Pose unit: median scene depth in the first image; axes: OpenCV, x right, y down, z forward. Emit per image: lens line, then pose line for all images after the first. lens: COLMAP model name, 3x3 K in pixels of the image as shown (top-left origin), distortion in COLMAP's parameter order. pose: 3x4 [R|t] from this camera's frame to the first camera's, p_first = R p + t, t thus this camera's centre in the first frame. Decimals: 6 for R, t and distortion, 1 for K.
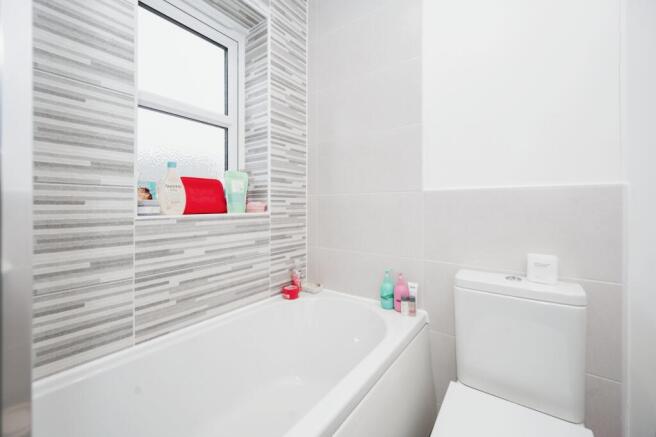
lens RADIAL K [[267.3, 0, 326.8], [0, 267.3, 206.8], [0, 0, 1]] dist [0.005001, 0.000319]
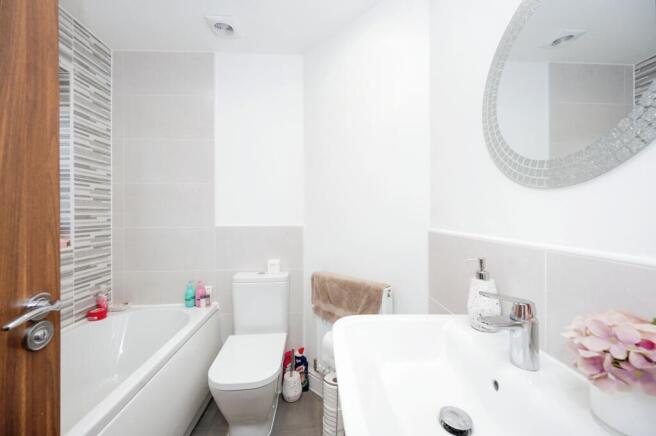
lens RADIAL K [[251.8, 0, 327.2], [0, 251.8, 215.3], [0, 0, 1]] dist [0.000916, 0.000386]
pose [[0.748708, 0.000483, 0.662900, -0.114796], [0.002977, 0.999987, -0.004091, -0.102855], [-0.662894, 0.005037, 0.748697, -0.482148]]
